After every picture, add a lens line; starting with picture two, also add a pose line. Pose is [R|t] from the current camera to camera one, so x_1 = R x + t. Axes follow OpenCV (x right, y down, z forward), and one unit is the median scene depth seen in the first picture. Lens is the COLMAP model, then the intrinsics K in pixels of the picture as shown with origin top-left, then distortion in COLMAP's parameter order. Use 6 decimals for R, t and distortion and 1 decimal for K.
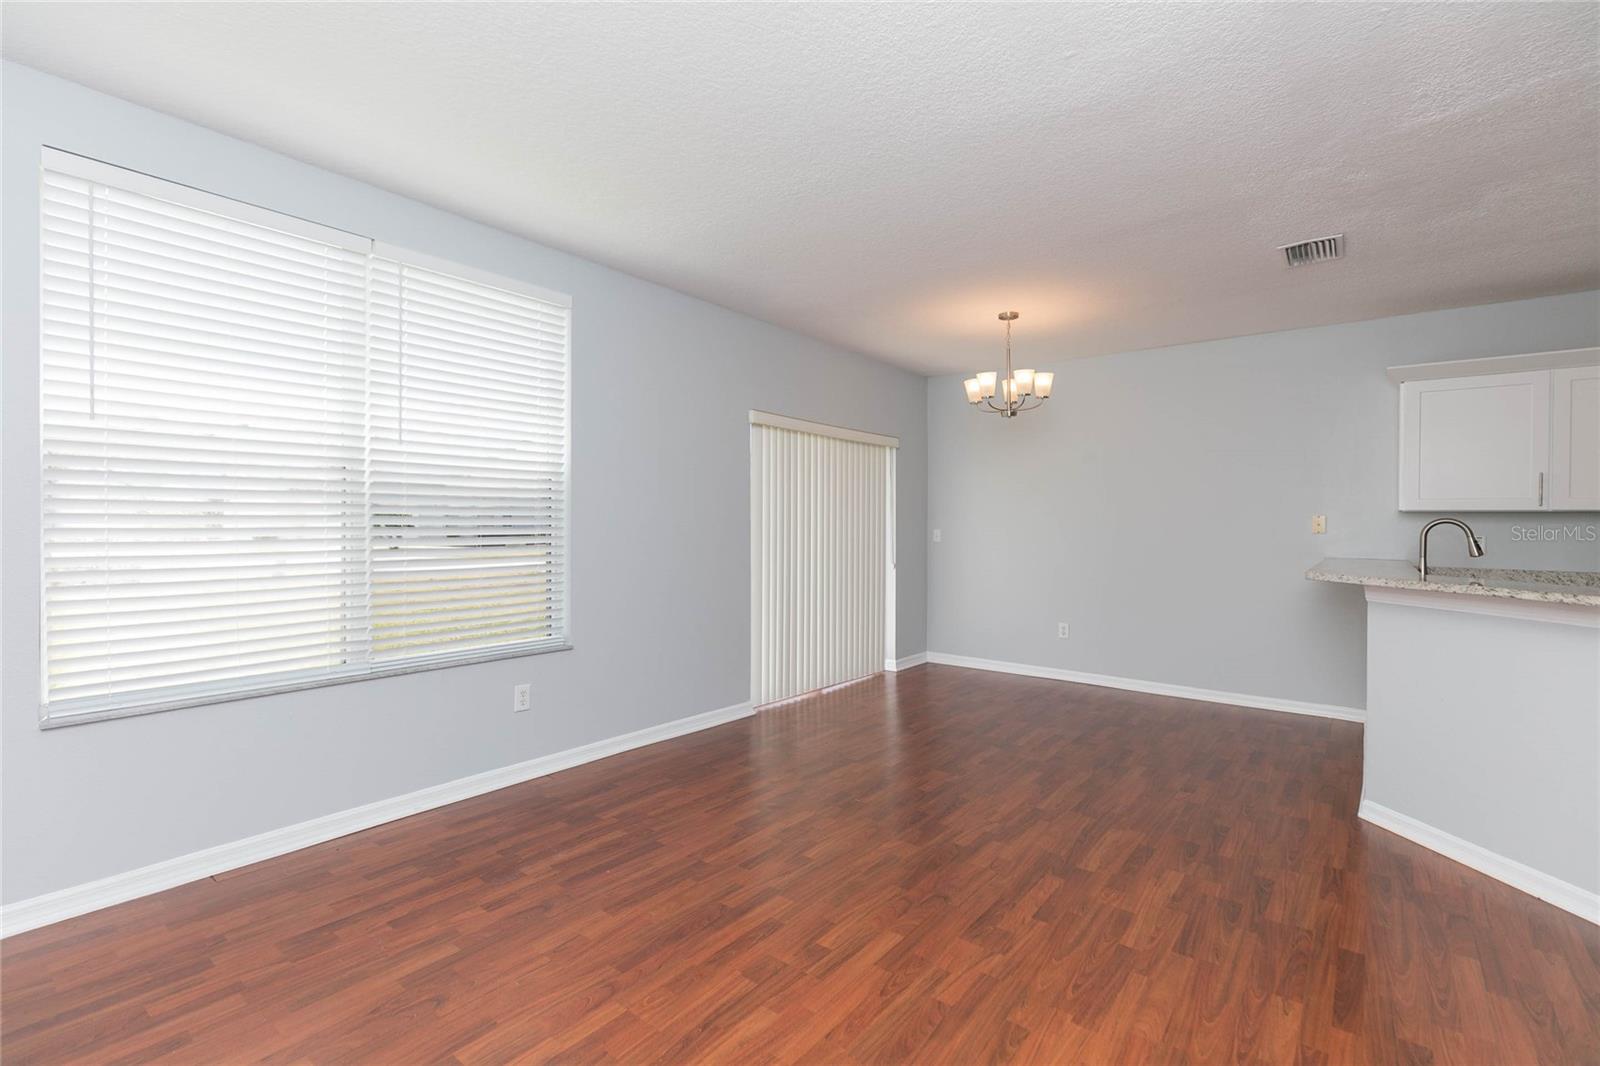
lens RADIAL K [[721.3, 0, 807.2], [0, 721.3, 536.9], [0, 0, 1]] dist [0.004357, -0.000068]
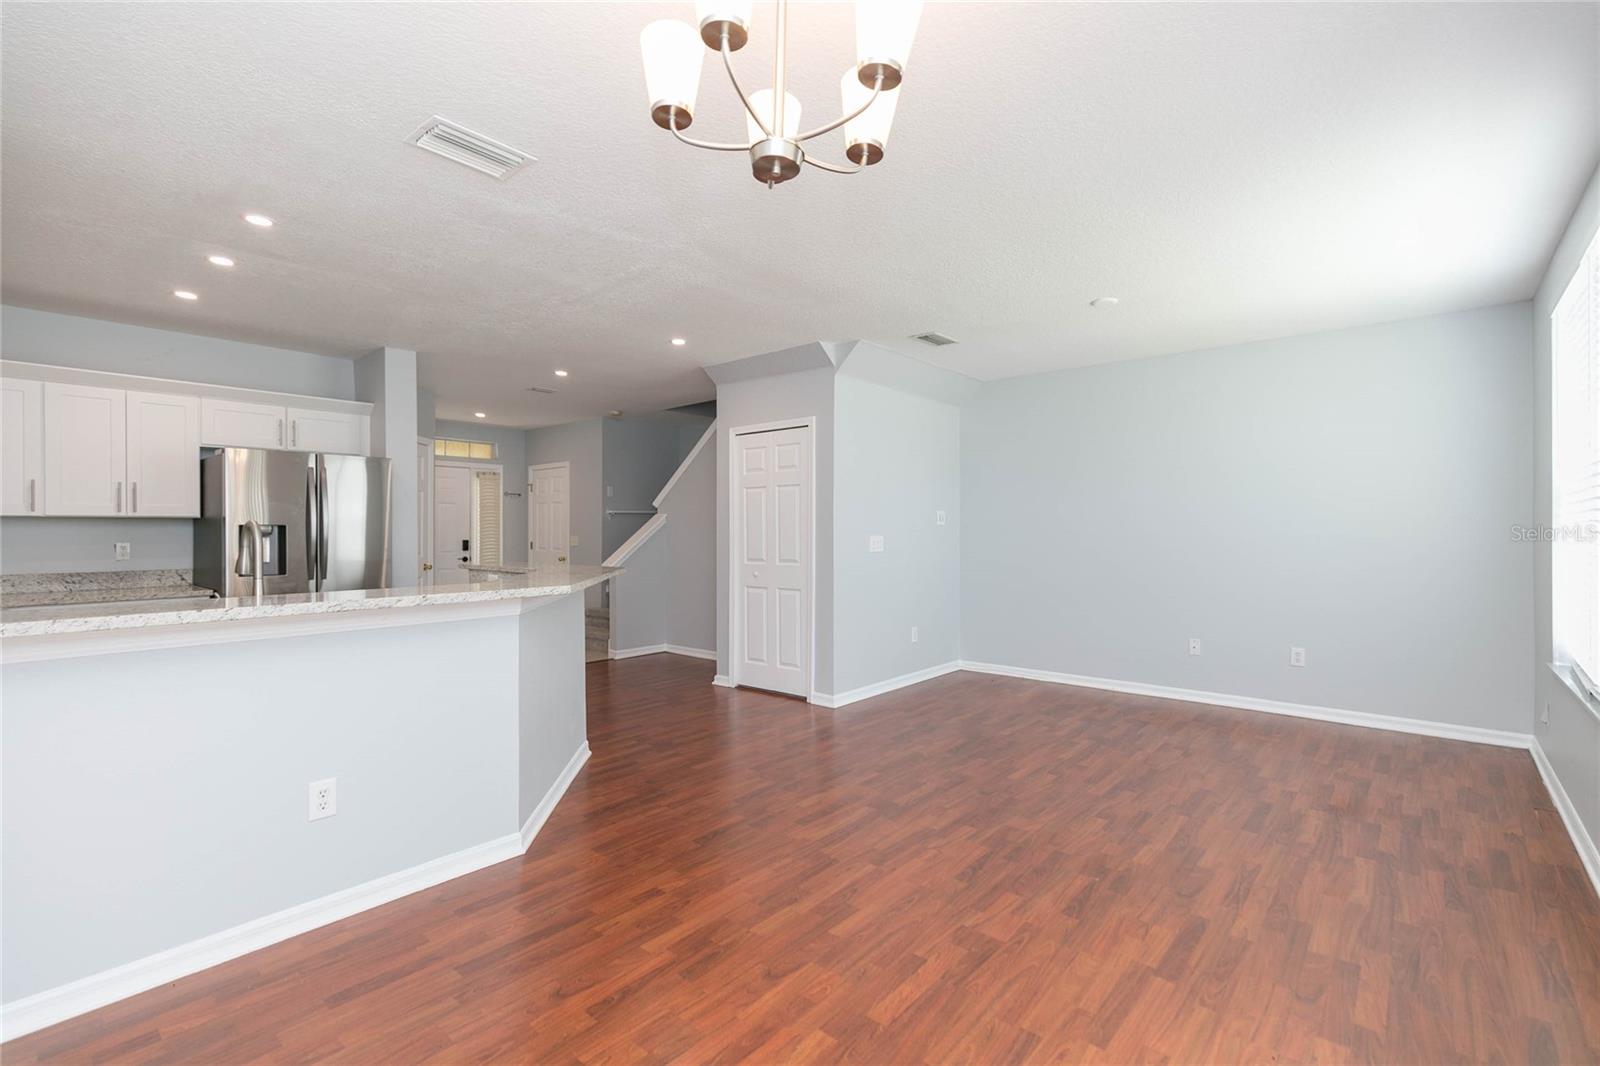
lens RADIAL K [[717.5, 0, 800.0], [0, 717.5, 533.0], [0, 0, 1]] dist [0.001139, -0.000446]
pose [[-0.998709, -0.010010, 0.049810, 0.427578], [-0.008815, 0.999670, 0.024147, -0.044965], [-0.050035, 0.023677, -0.998467, 2.131539]]
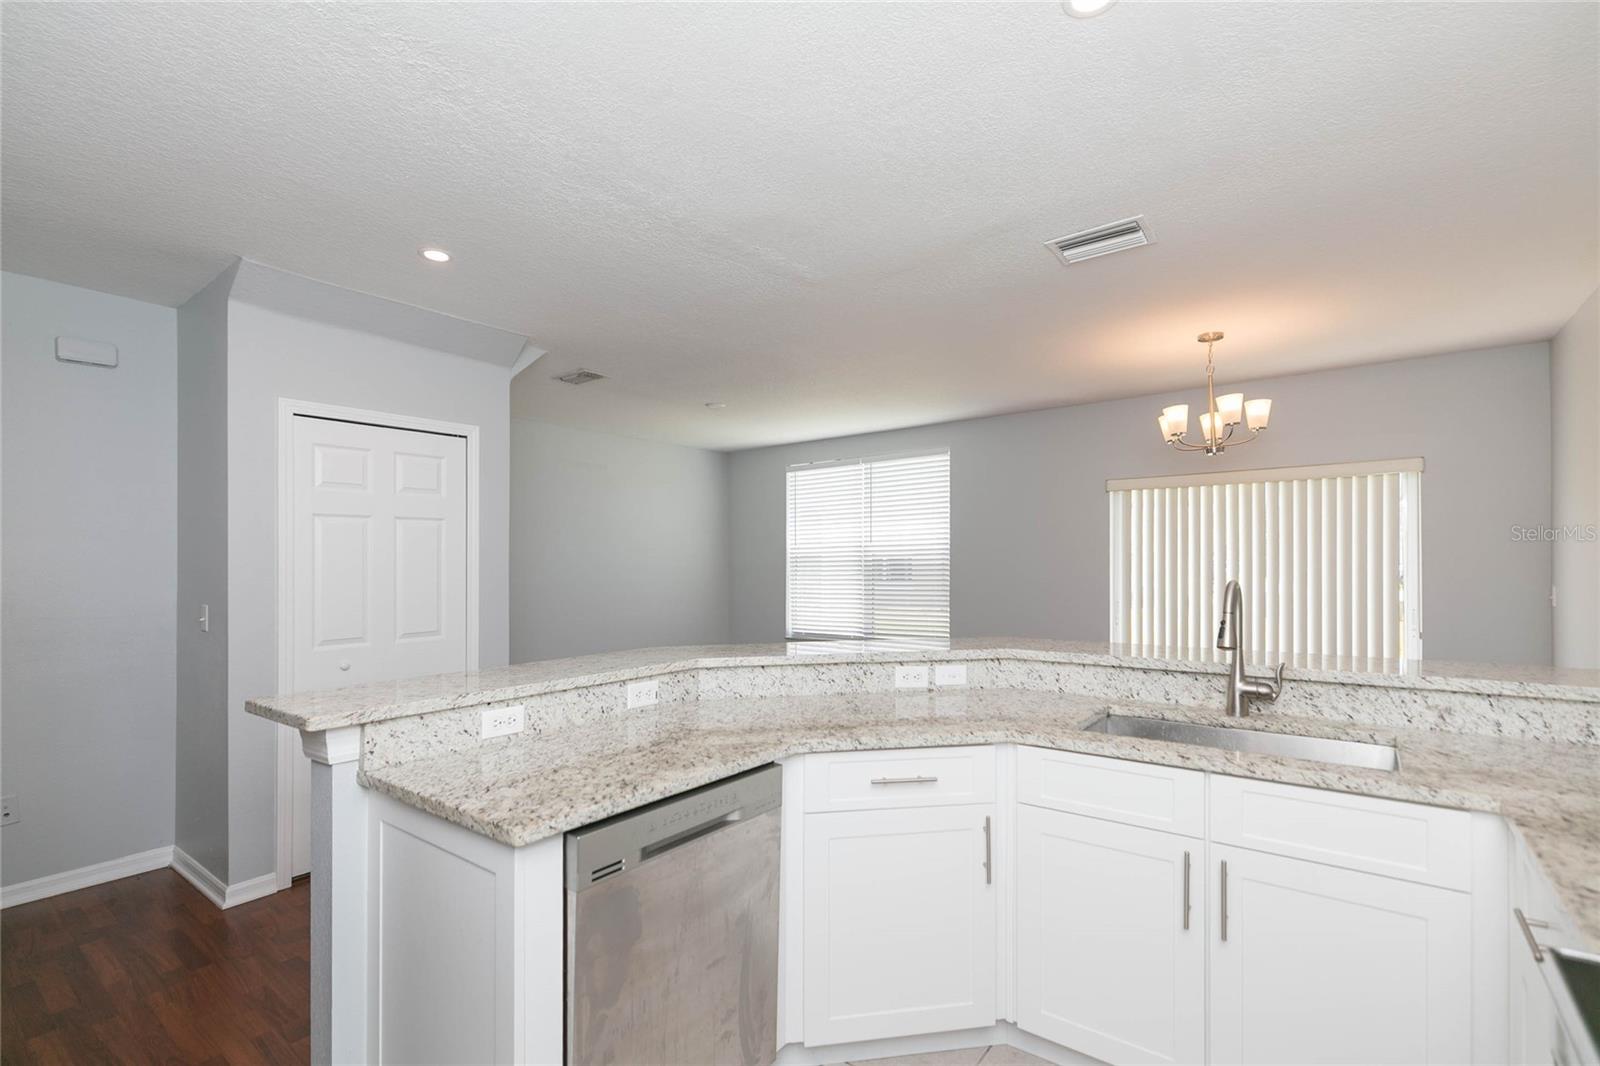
lens RADIAL K [[727.1, 0, 806.4], [0, 727.1, 563.4], [0, 0, 1]] dist [-0.000710, -0.000006]
pose [[0.007324, -0.011214, -0.999910, 1.879083], [-0.010148, 0.999885, -0.011288, -0.038161], [0.999922, 0.010230, 0.007209, 0.847333]]
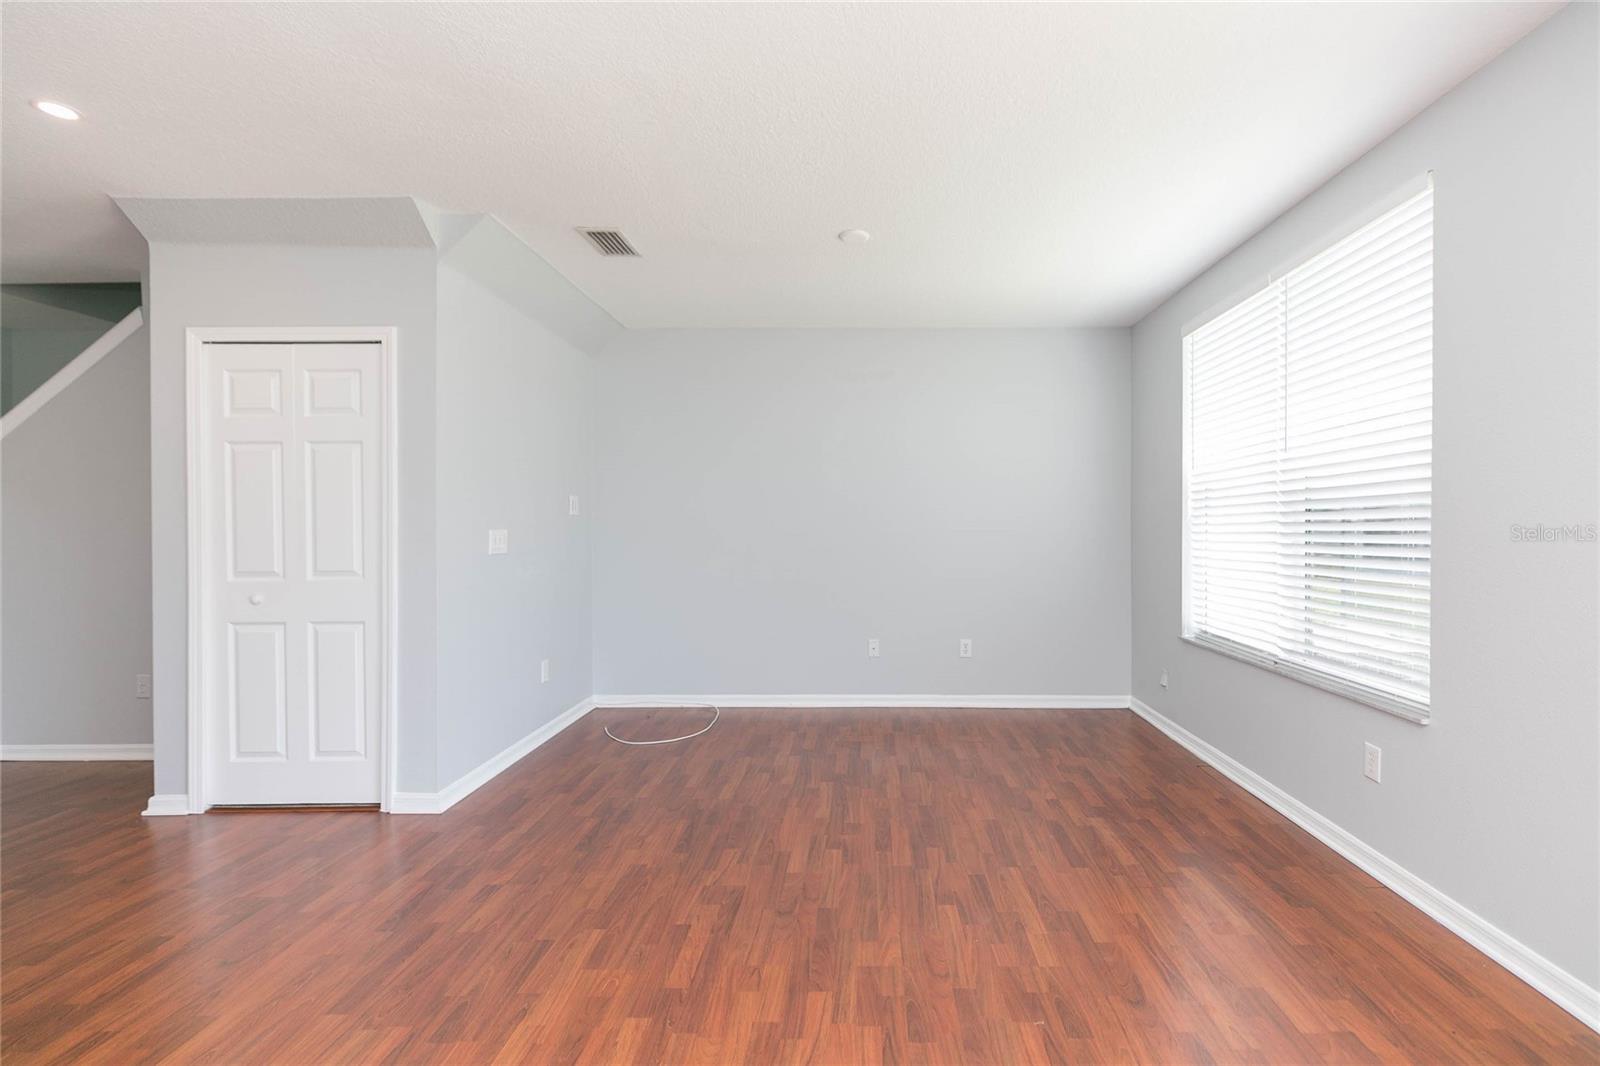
lens RADIAL K [[742.1, 0, 859.6], [0, 742.1, 532.8], [0, 0, 1]] dist [0.002702, -0.000030]
pose [[-0.790220, -0.004800, -0.612805, 0.623659], [-0.019631, 0.999654, 0.017483, -0.020841], [0.612509, 0.025845, -0.790041, 1.597501]]
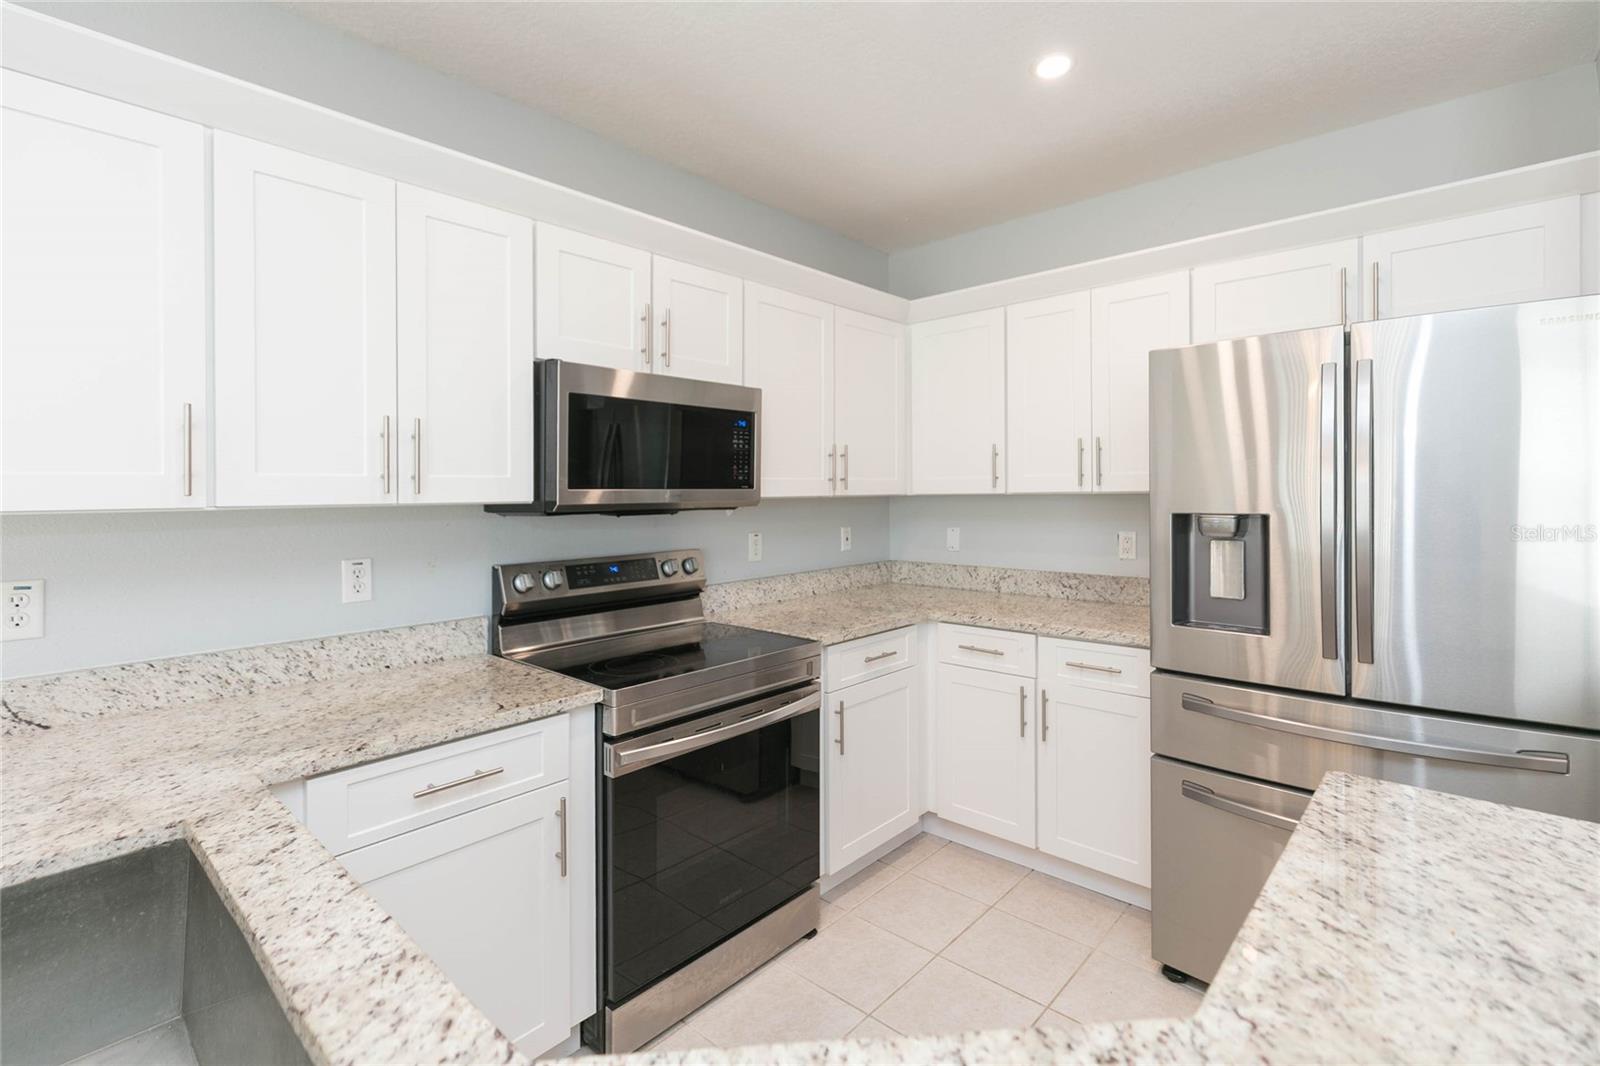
lens RADIAL K [[732.5, 0, 797.1], [0, 732.5, 486.0], [0, 0, 1]] dist [0.004079, -0.000852]
pose [[0.078870, -0.007648, 0.996856, 0.956674], [0.031079, 0.999503, 0.005209, -0.057286], [-0.996400, 0.030570, 0.079069, 0.949285]]
